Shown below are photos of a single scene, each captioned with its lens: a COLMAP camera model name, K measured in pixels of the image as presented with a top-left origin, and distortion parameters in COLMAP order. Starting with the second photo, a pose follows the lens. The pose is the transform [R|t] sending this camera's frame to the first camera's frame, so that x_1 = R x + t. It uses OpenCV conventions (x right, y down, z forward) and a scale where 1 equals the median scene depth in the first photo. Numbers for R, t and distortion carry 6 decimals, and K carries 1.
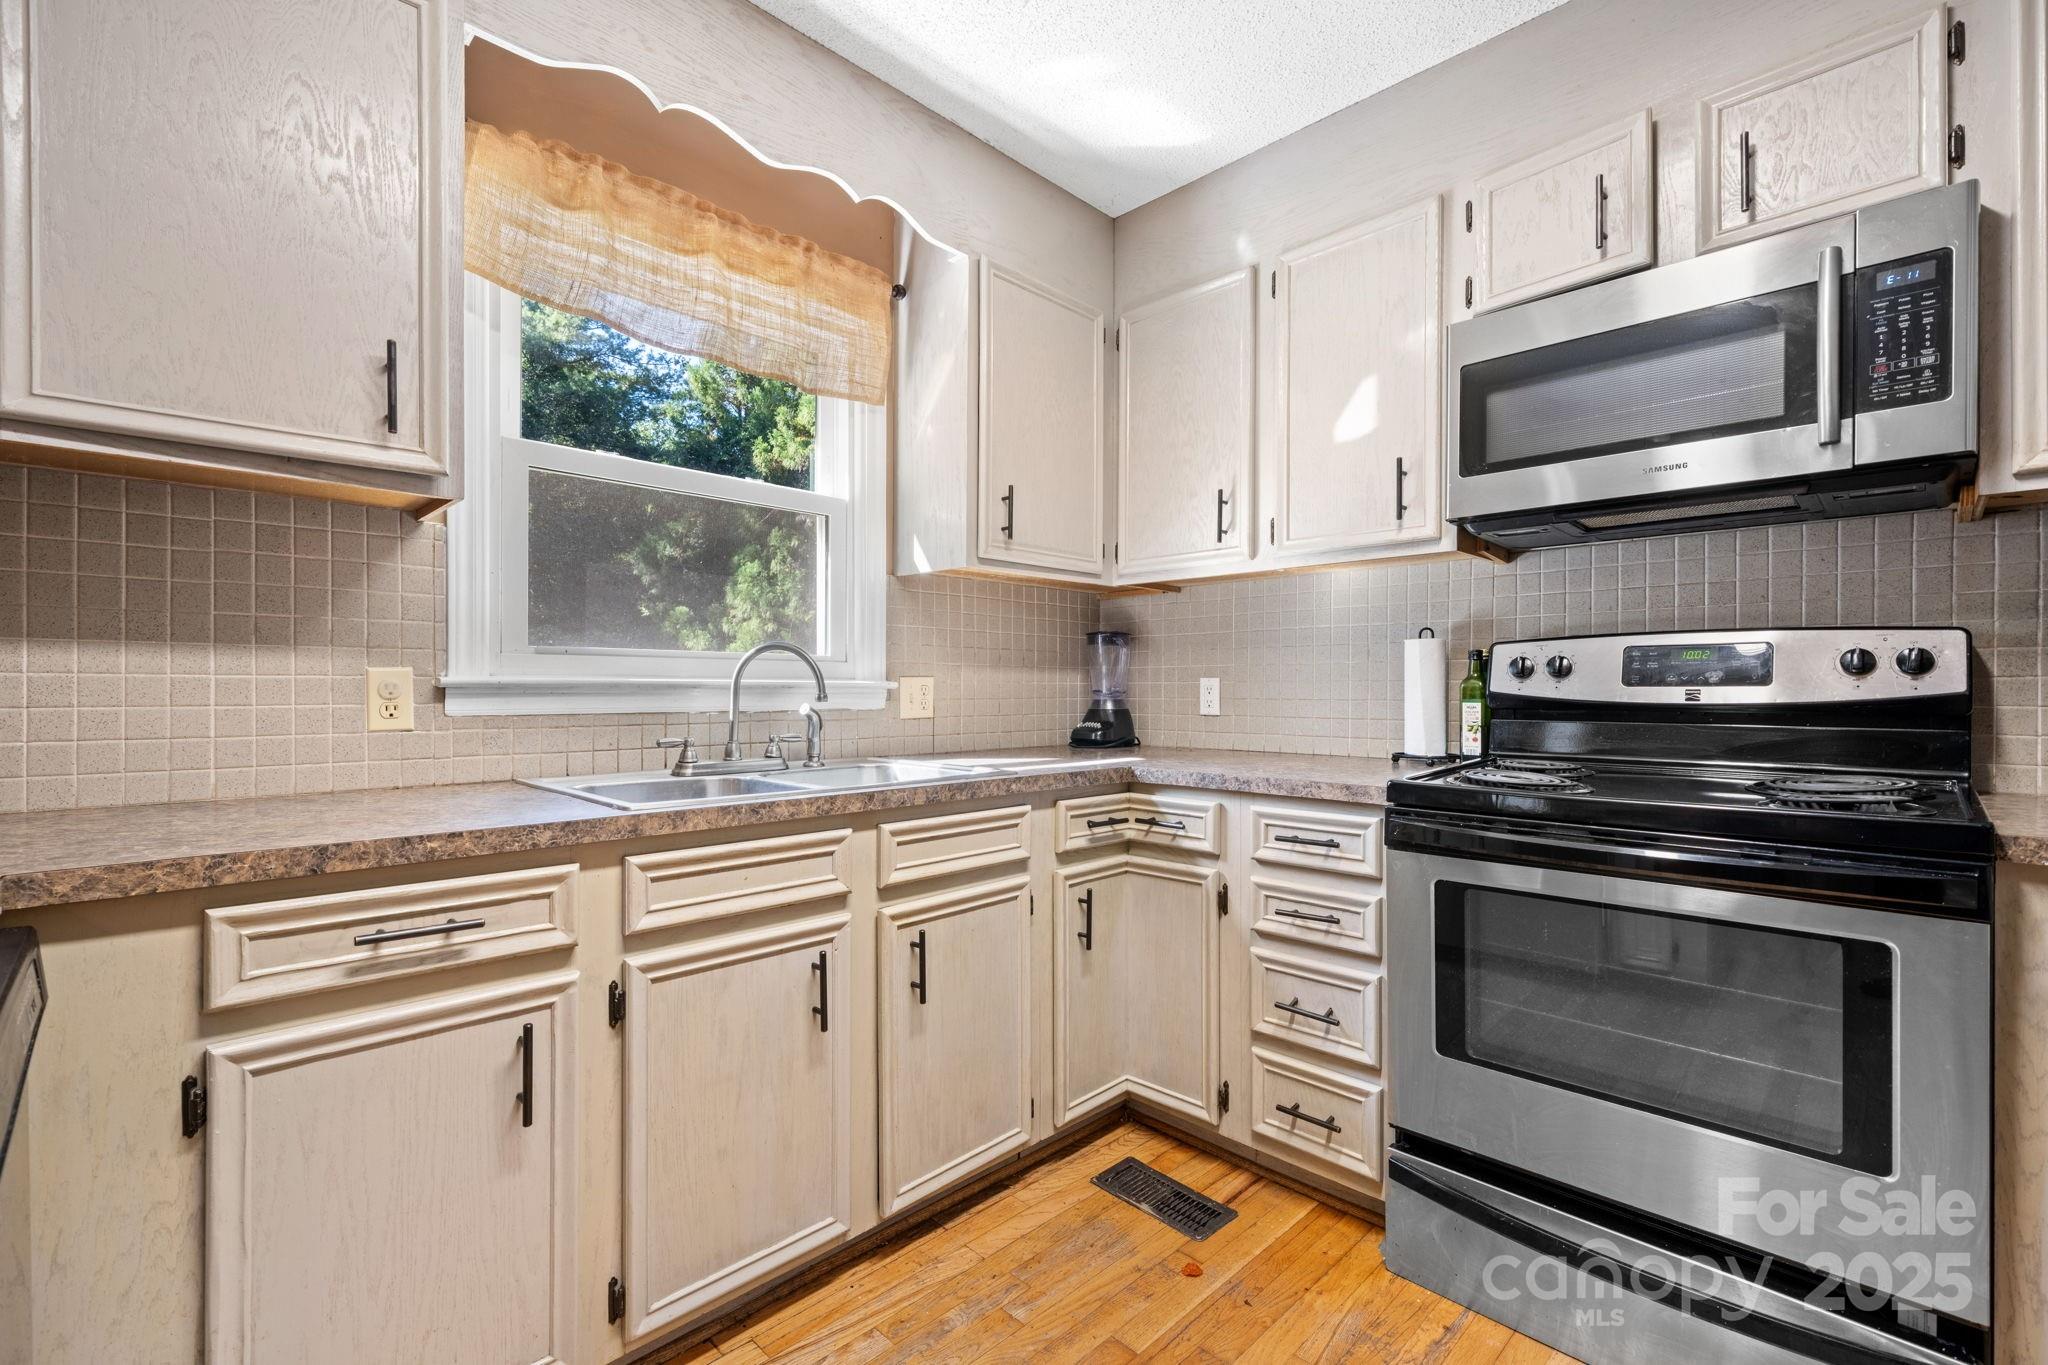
lens RADIAL K [[886.5, 0, 1020.2], [0, 886.5, 686.8], [0, 0, 1]] dist [0.000416, 0.000062]
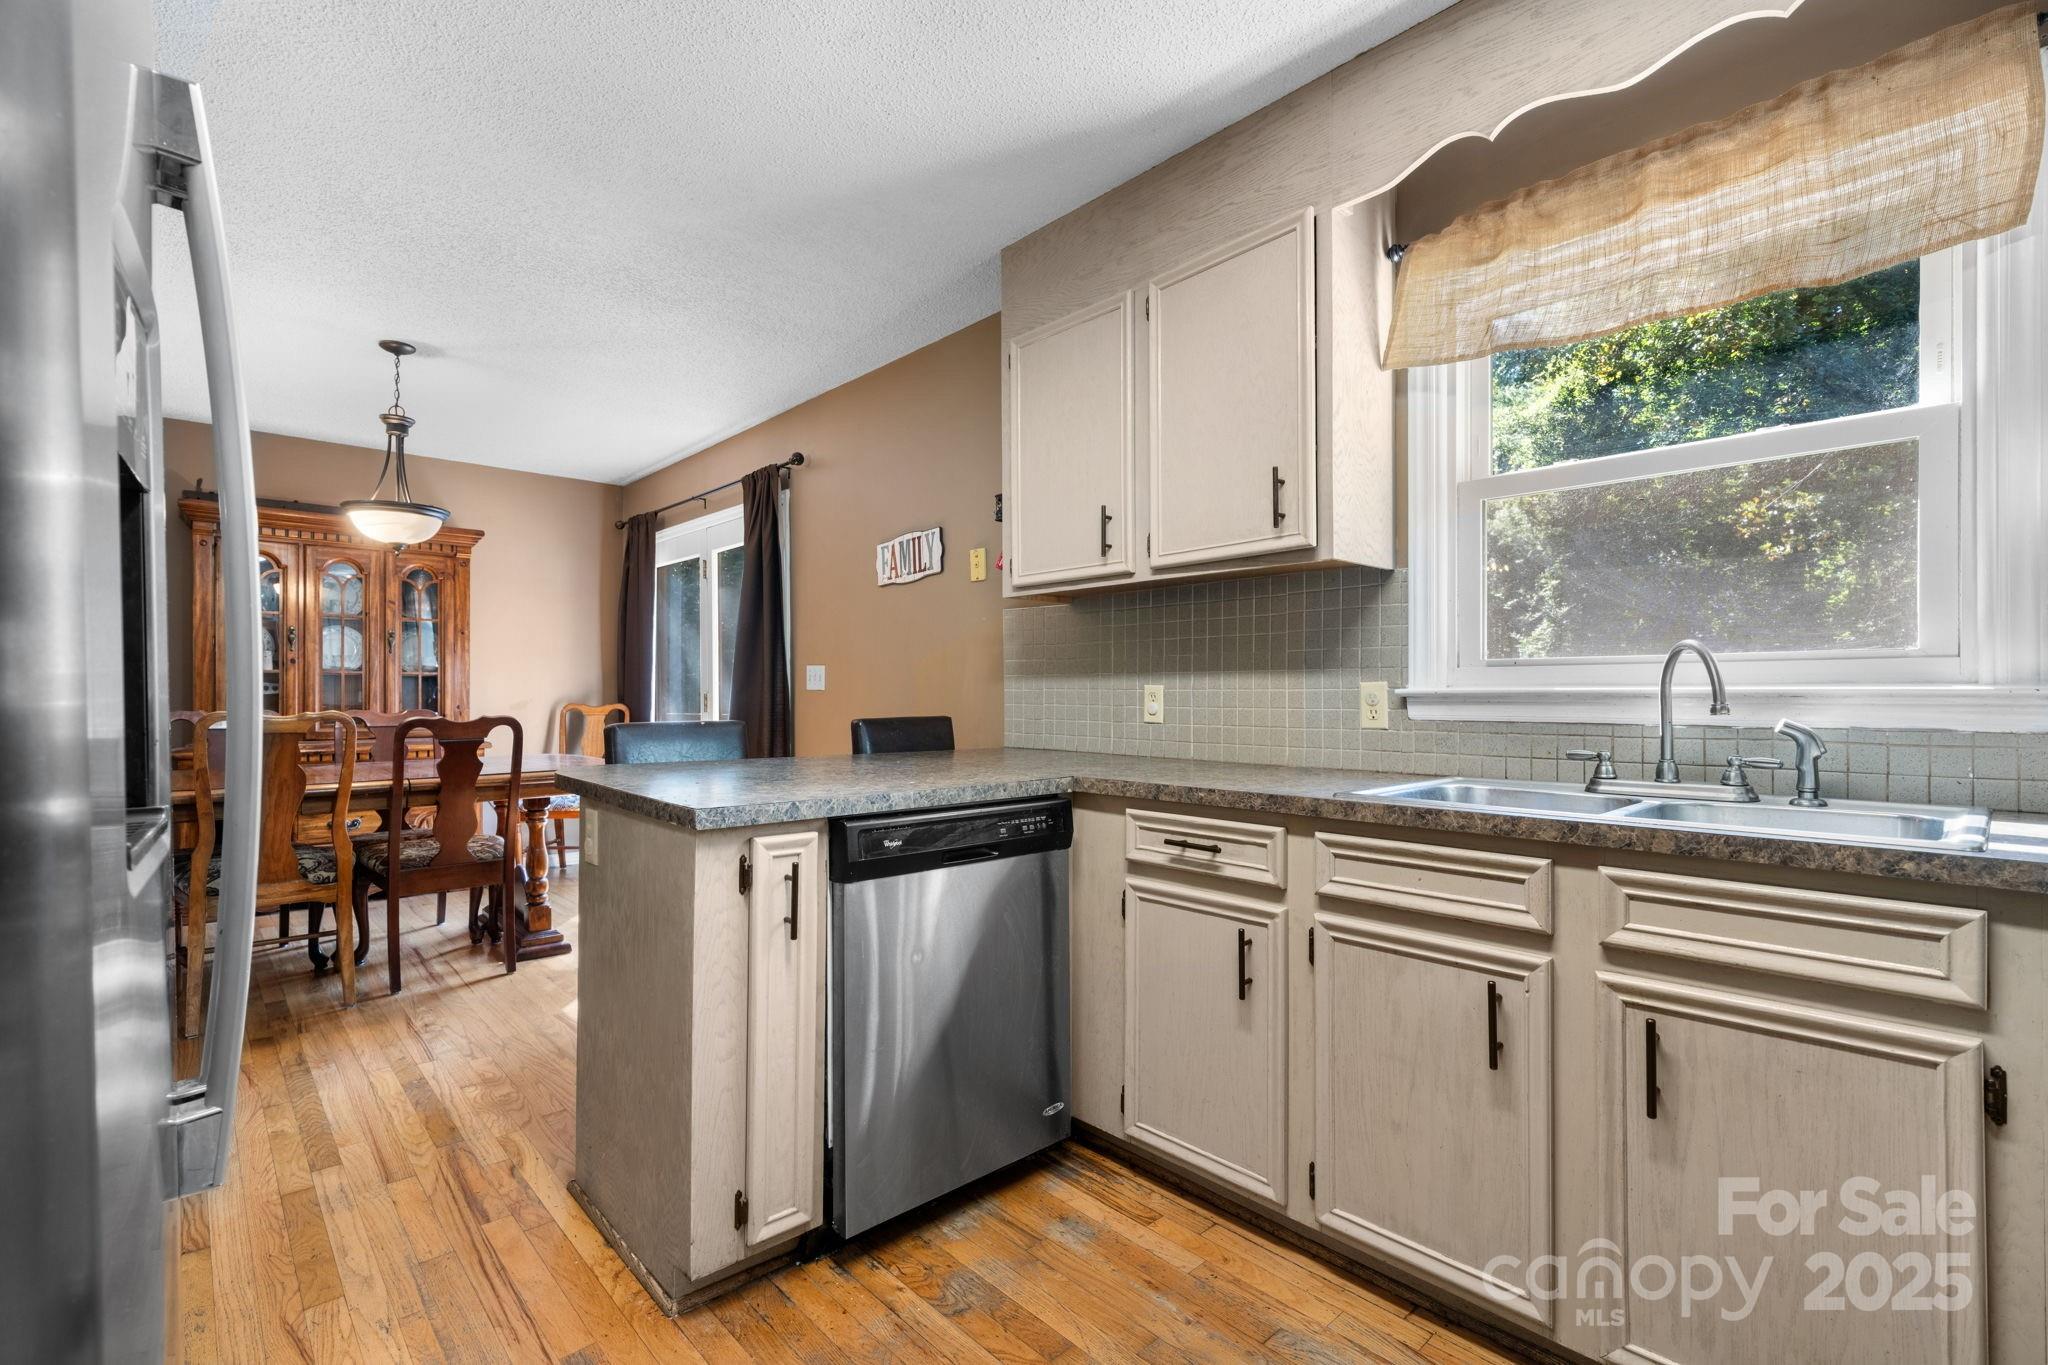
lens RADIAL K [[935.8, 0, 1024.0], [0, 935.8, 682.5], [0, 0, 1]] dist [0.000076, -0.000237]
pose [[-0.041232, -0.017255, -0.999001, 0.777213], [0.001338, 0.999849, -0.017325, 0.002773], [0.999149, -0.002051, -0.041203, 0.552327]]
